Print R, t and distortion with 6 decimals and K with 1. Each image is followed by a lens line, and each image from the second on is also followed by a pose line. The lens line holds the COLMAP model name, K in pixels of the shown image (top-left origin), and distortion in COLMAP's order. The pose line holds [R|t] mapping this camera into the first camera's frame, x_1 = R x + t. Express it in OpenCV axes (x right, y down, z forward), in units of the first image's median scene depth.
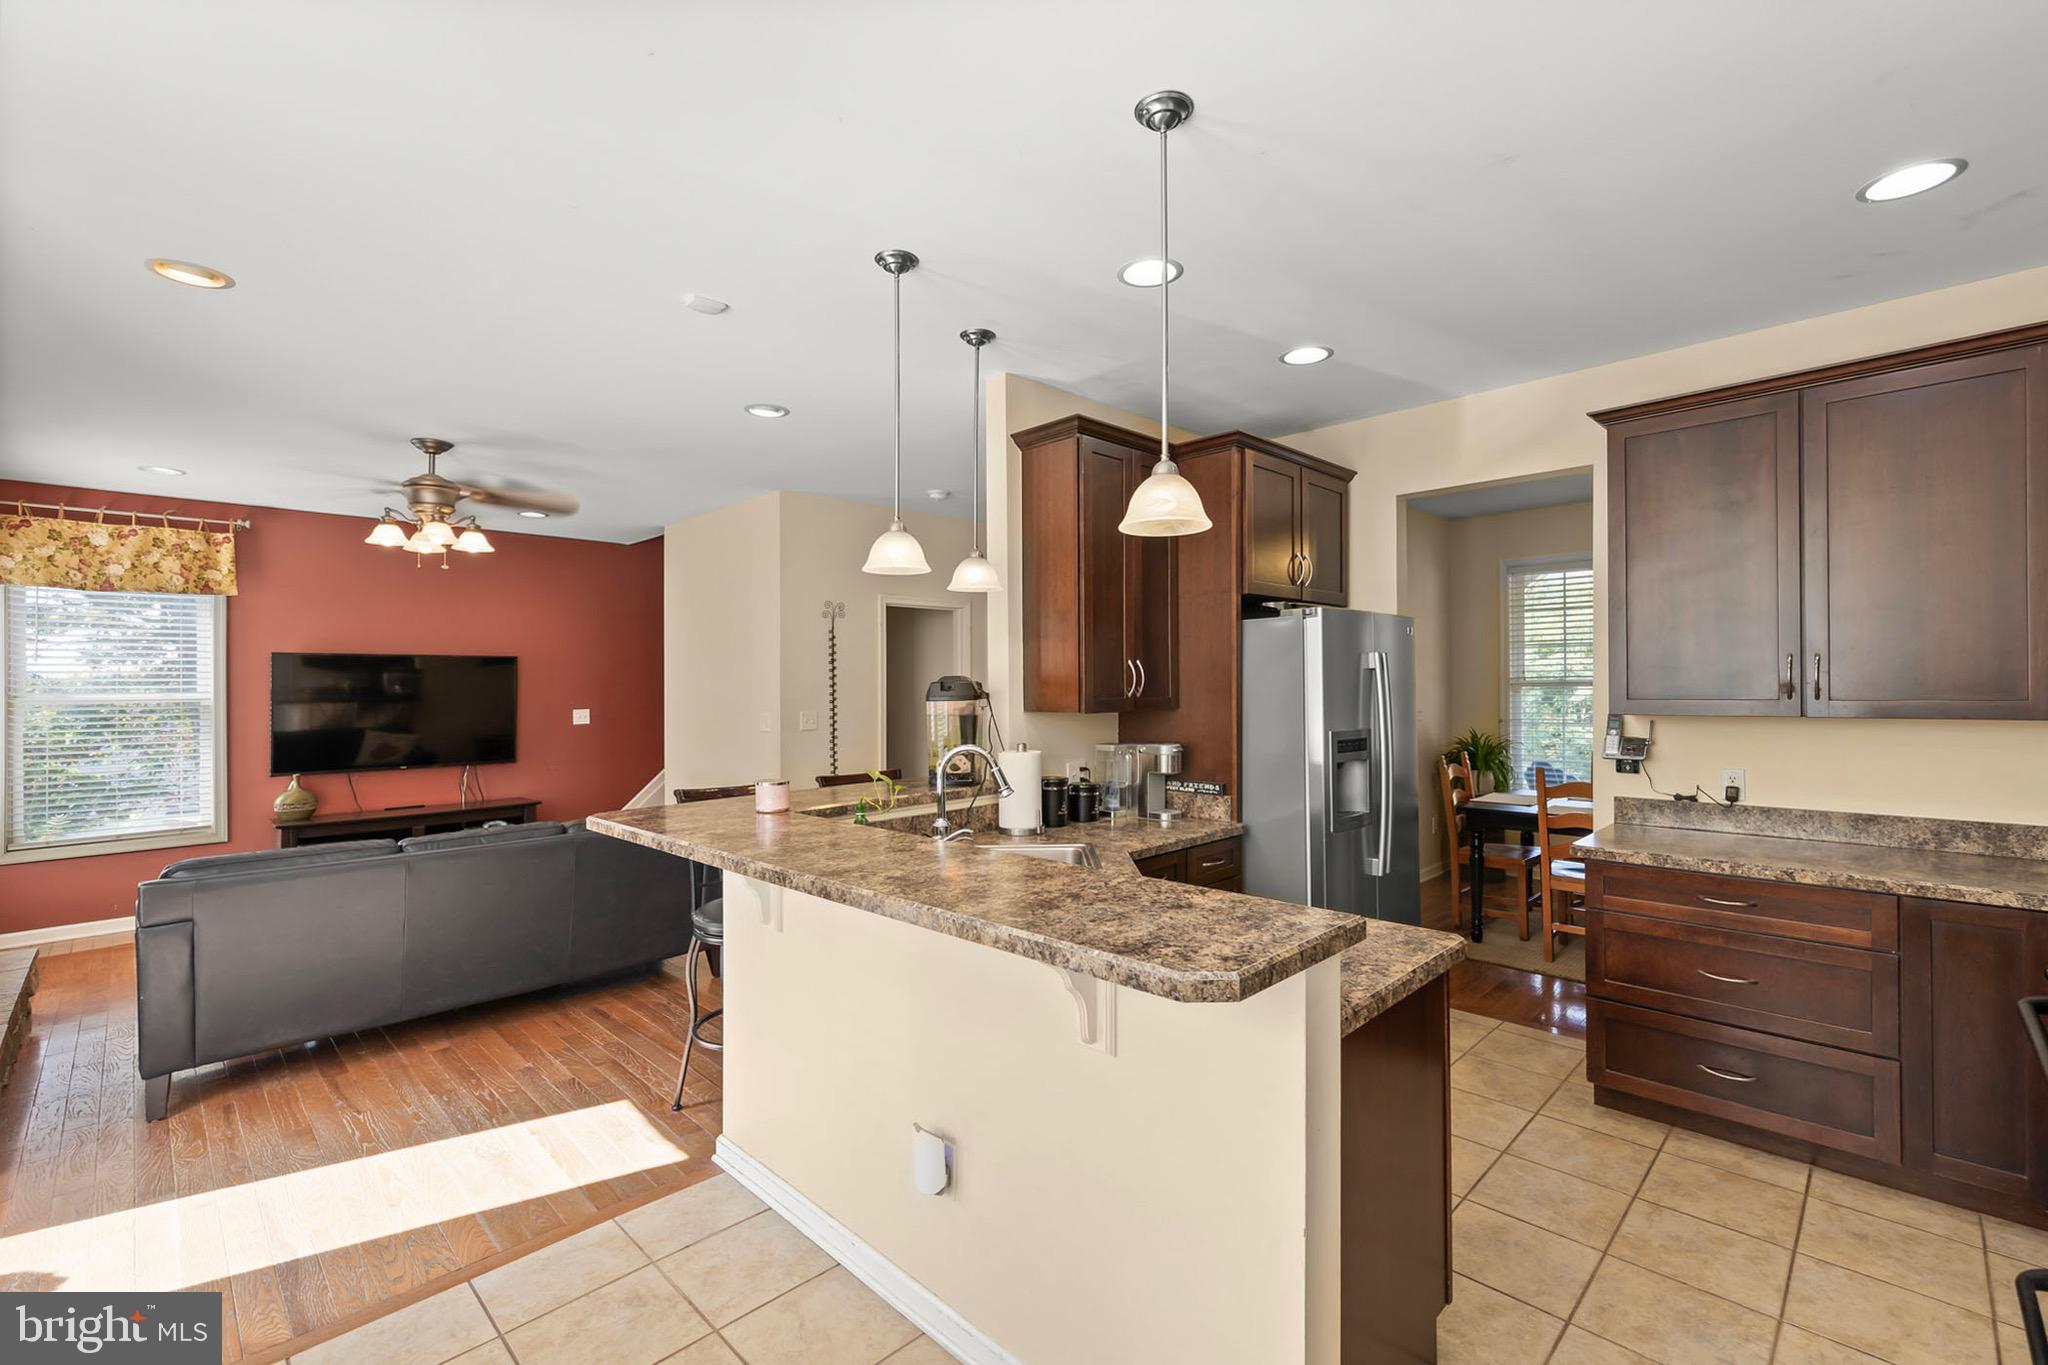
lens RADIAL K [[877.7, 0, 935.1], [0, 877.7, 668.5], [0, 0, 1]] dist [0.000730, -0.000005]
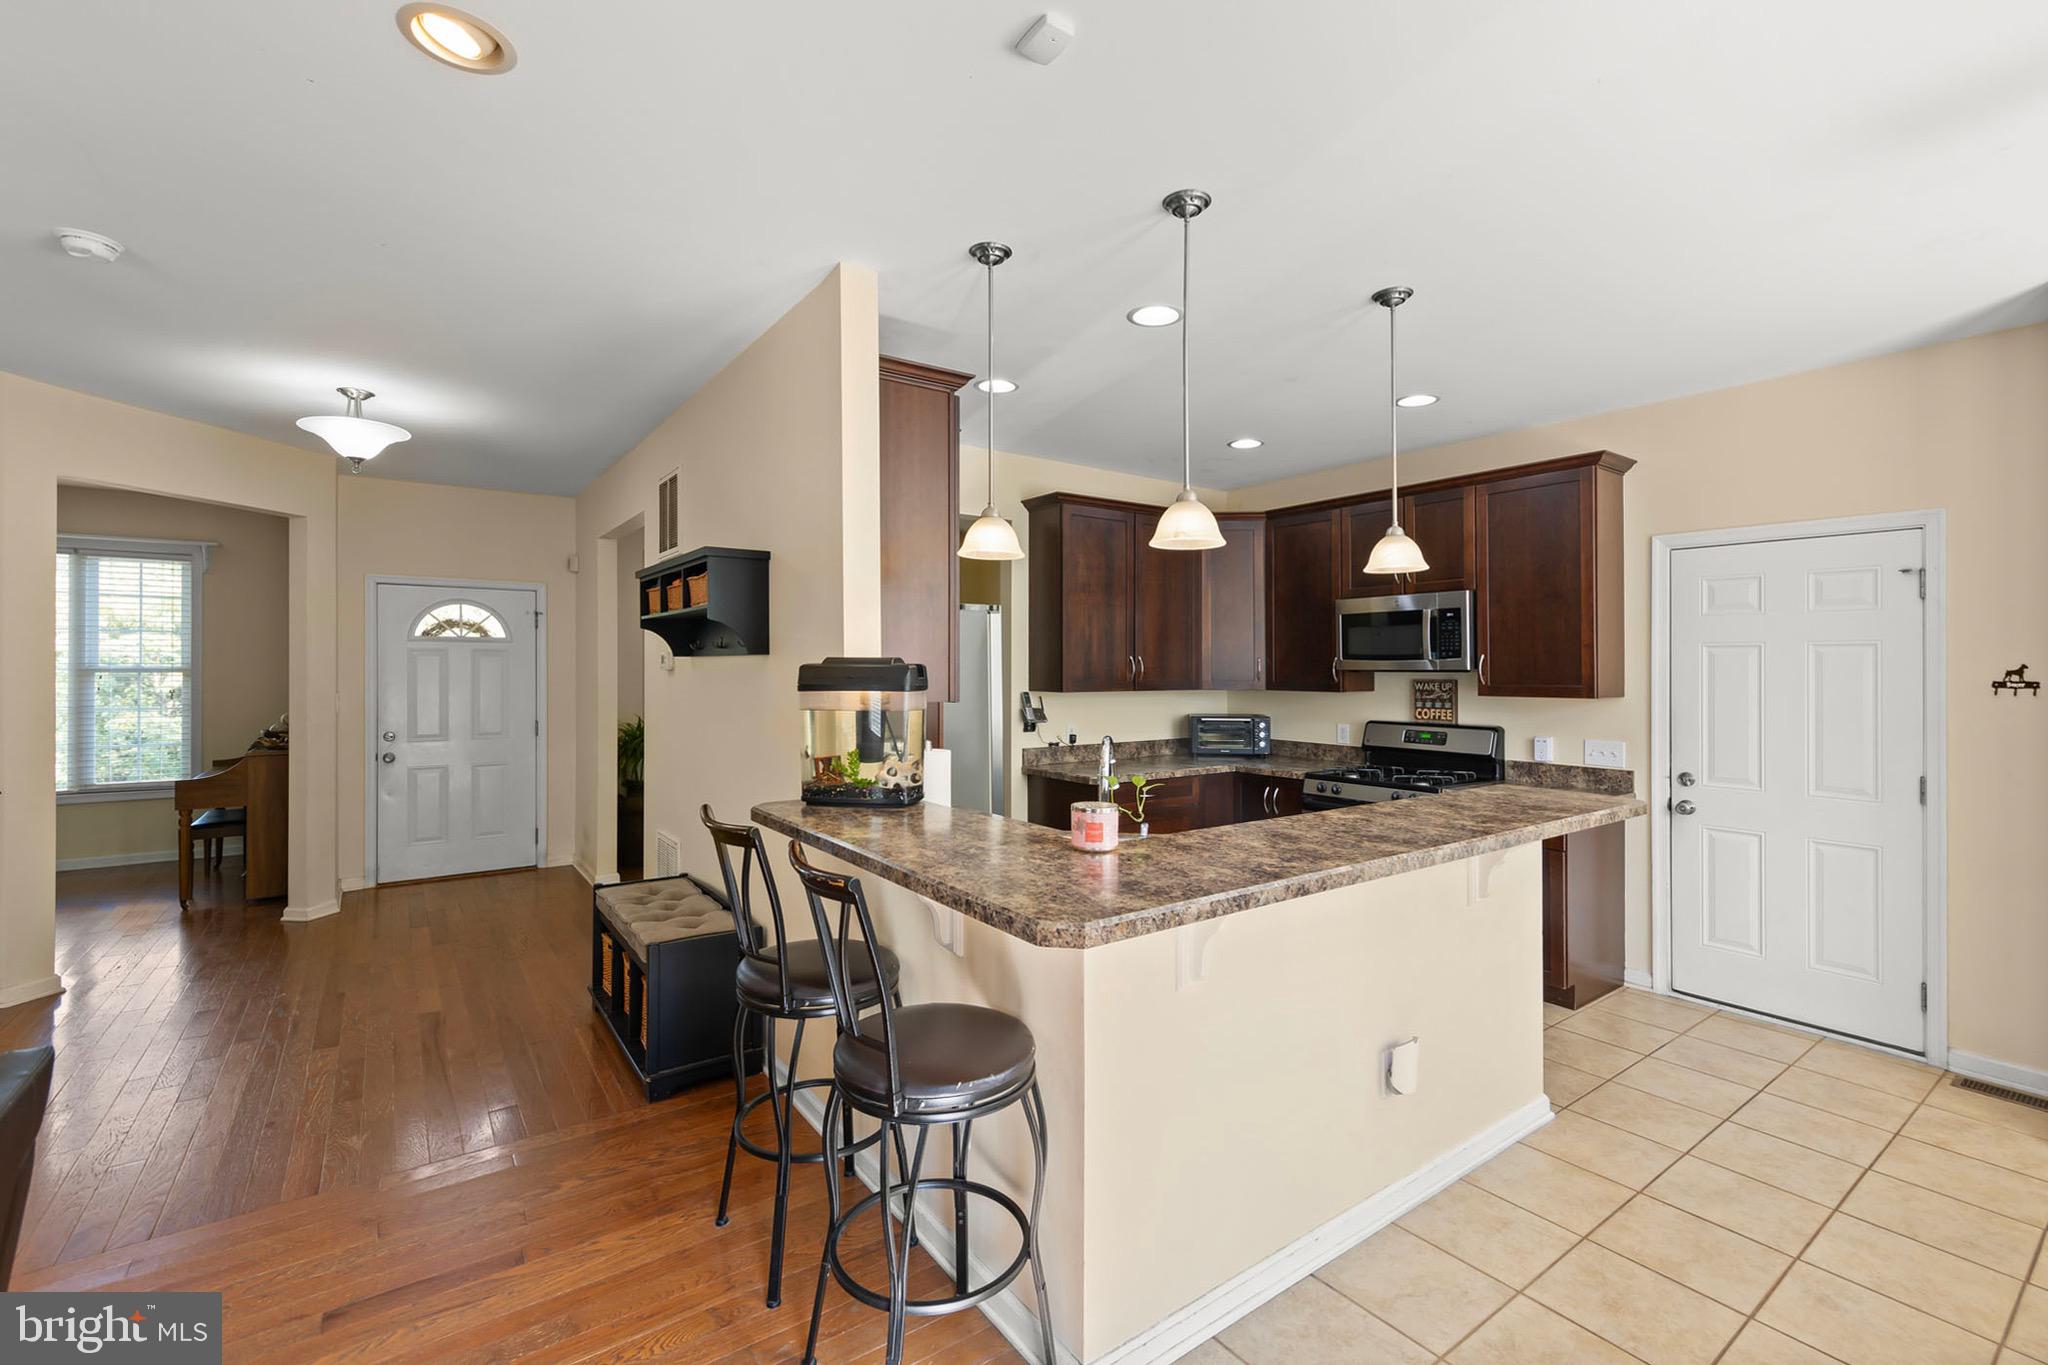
lens RADIAL K [[877.7, 0, 1007.3], [0, 877.7, 692.8], [0, 0, 1]] dist [0.000730, -0.000005]
pose [[0.123538, -0.009235, 0.992297, -0.767447], [-0.014085, 0.999840, 0.011059, 0.032312], [-0.992240, -0.015343, 0.123388, 0.862047]]
